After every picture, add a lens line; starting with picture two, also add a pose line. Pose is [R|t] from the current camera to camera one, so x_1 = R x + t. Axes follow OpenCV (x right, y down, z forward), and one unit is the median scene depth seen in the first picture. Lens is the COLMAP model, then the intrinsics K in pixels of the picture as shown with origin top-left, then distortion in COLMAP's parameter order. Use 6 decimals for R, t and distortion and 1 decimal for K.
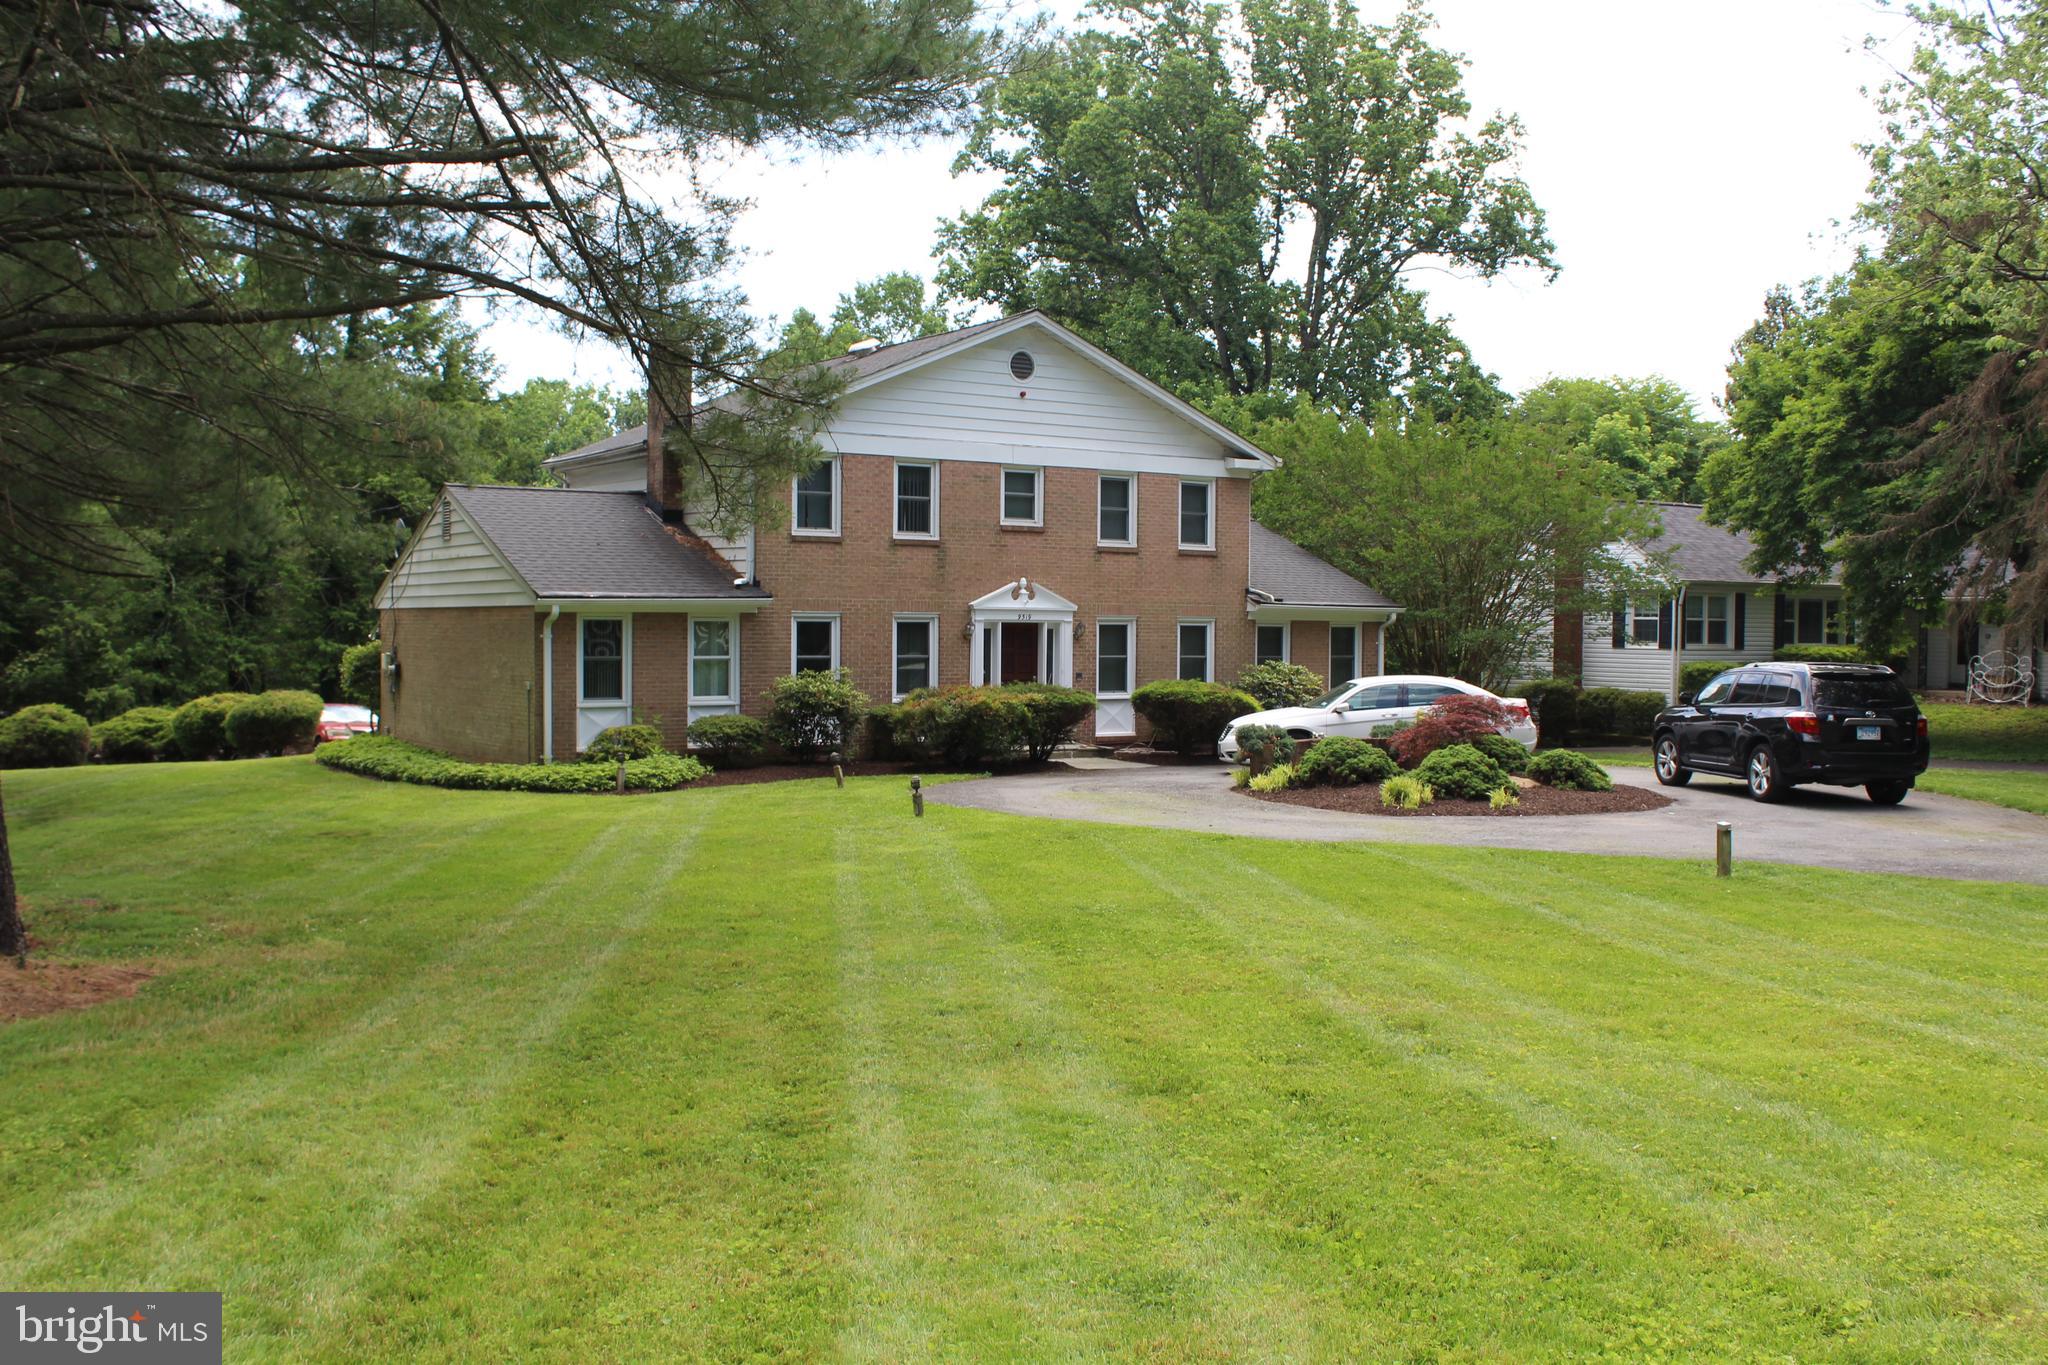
lens RADIAL K [[1889.9, 0, 1020.9], [0, 1889.9, 675.6], [0, 0, 1]] dist [-0.019276, 0.000000]
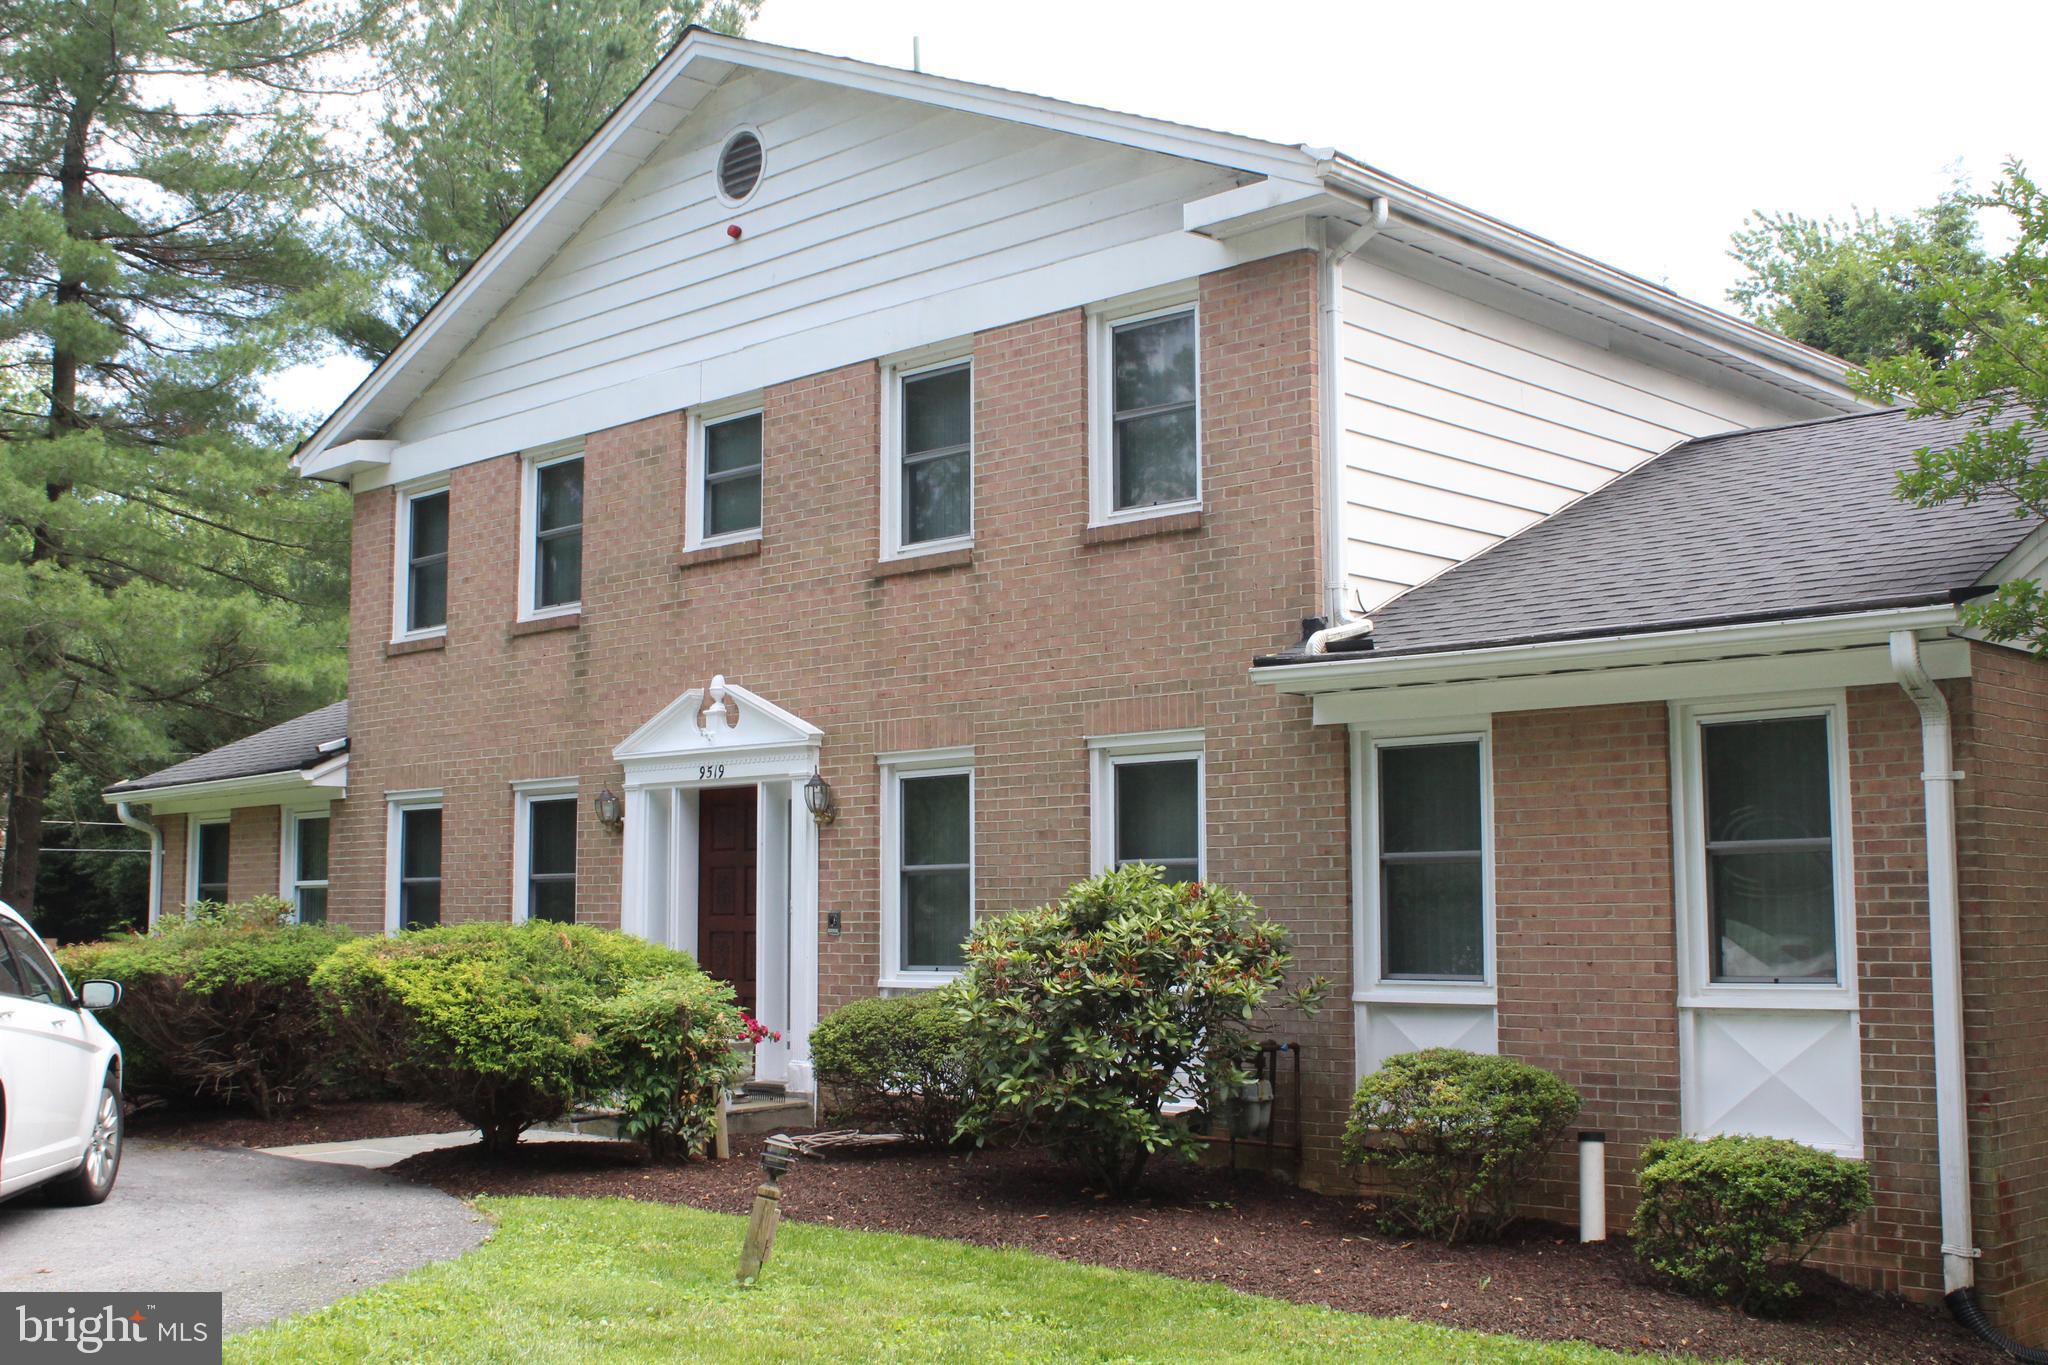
lens RADIAL K [[2289.4, 0, 1021.5], [0, 2289.4, 680.6], [0, 0, 1]] dist [-0.032702, 0.000000]
pose [[0.208555, -0.111121, -0.971677, 0.502349], [-0.021241, 0.992775, -0.118093, 0.005731], [0.977780, 0.045268, 0.204688, 0.995363]]
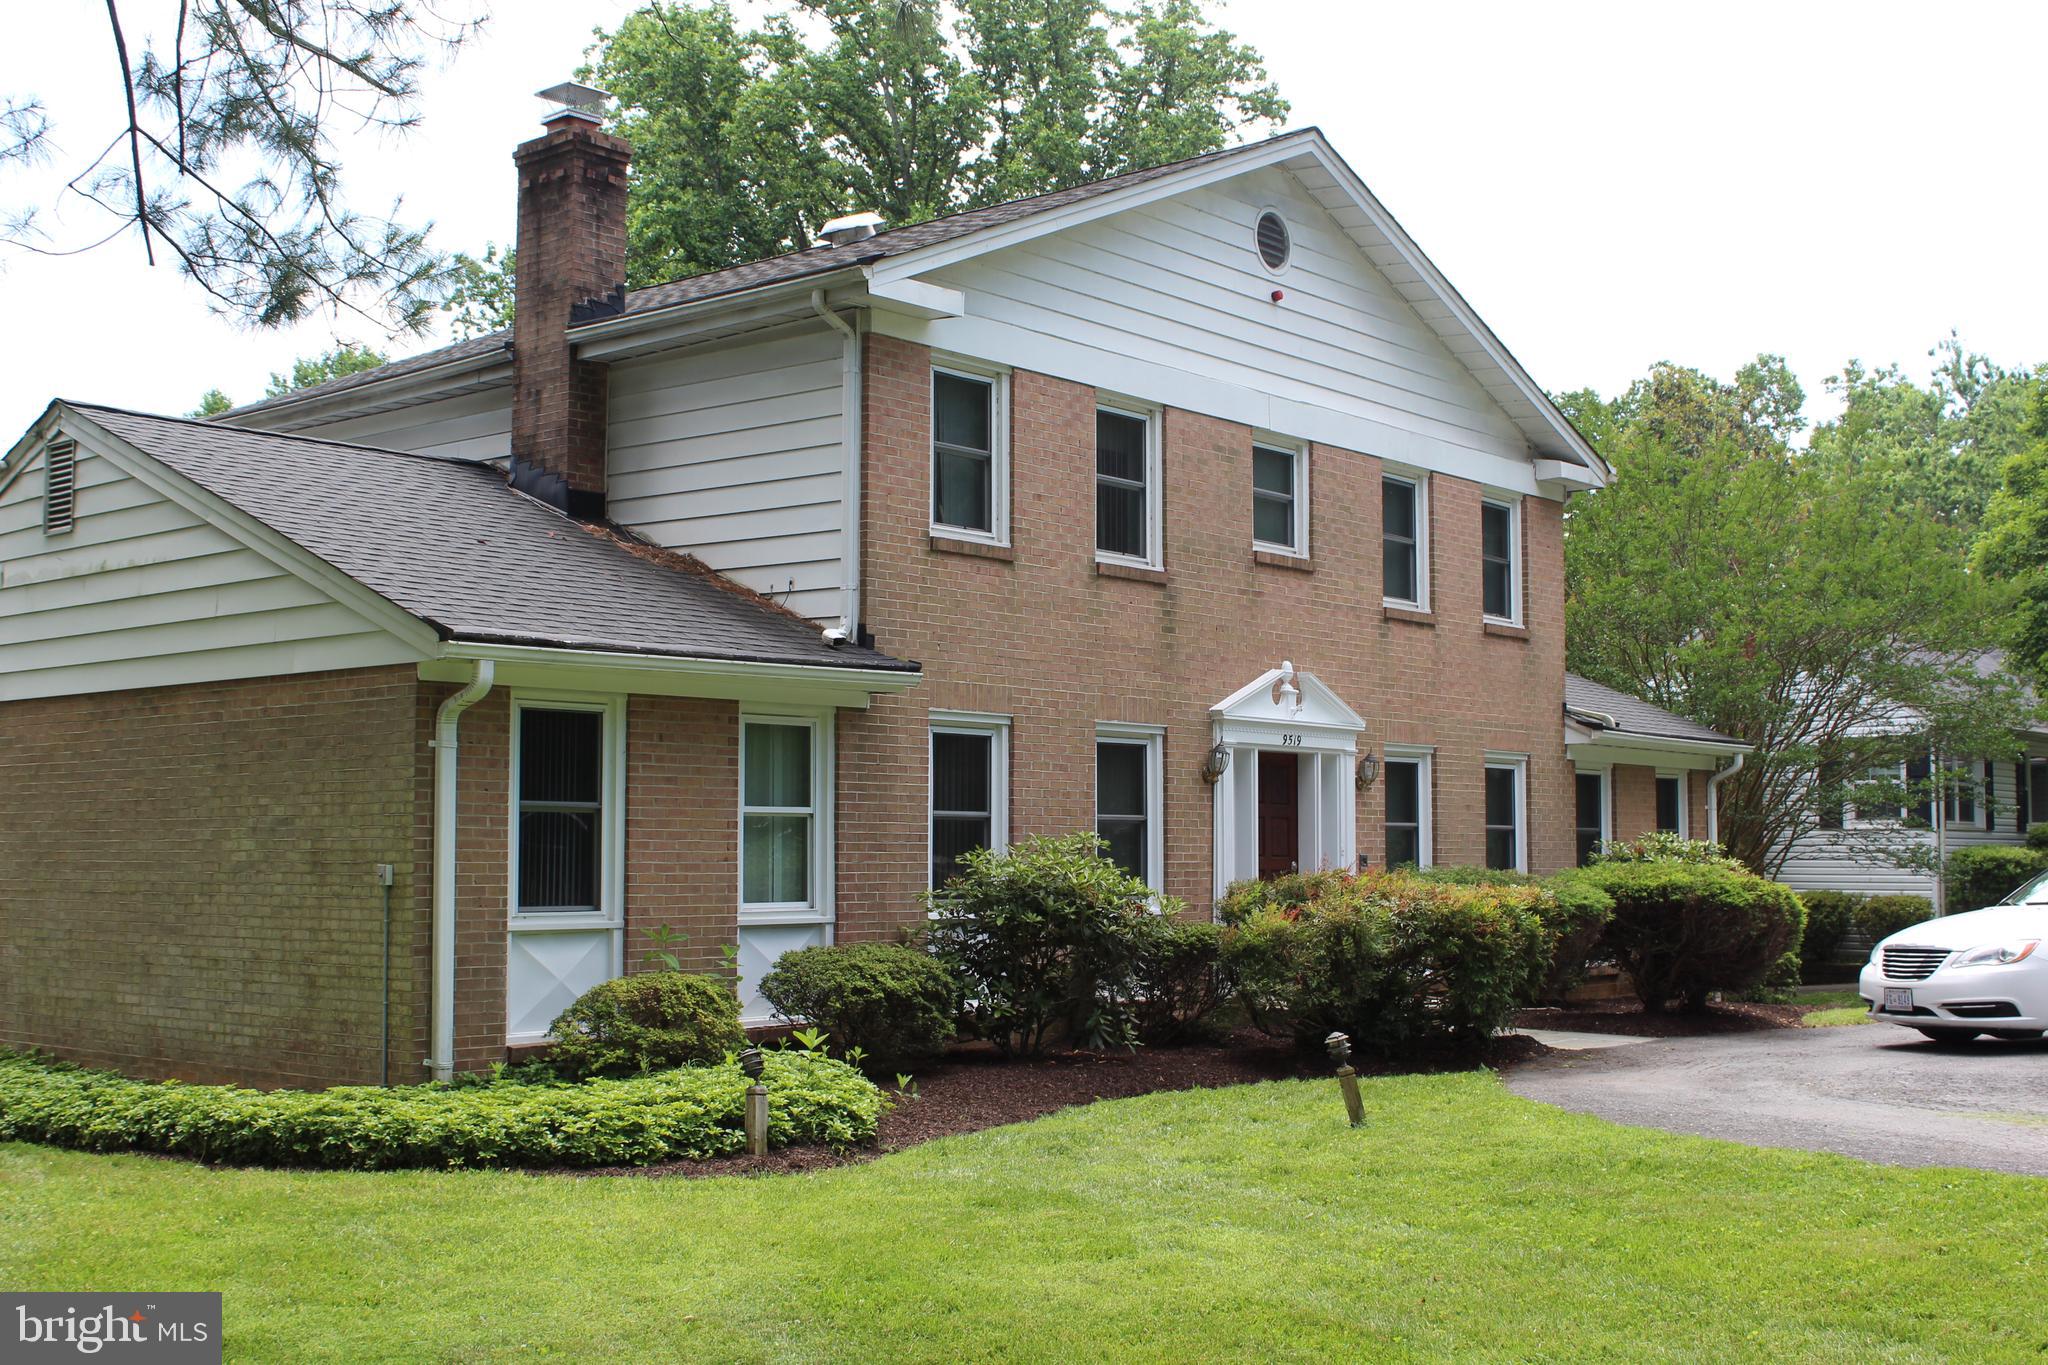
lens RADIAL K [[2289.4, 0, 1026.5], [0, 2289.4, 689.8], [0, 0, 1]] dist [-0.032702, 0.000000]
pose [[0.961996, 0.014369, 0.272687, -0.233930], [0.011843, 0.995479, -0.094237, 0.011630], [-0.272808, 0.093885, 0.957477, 0.463003]]
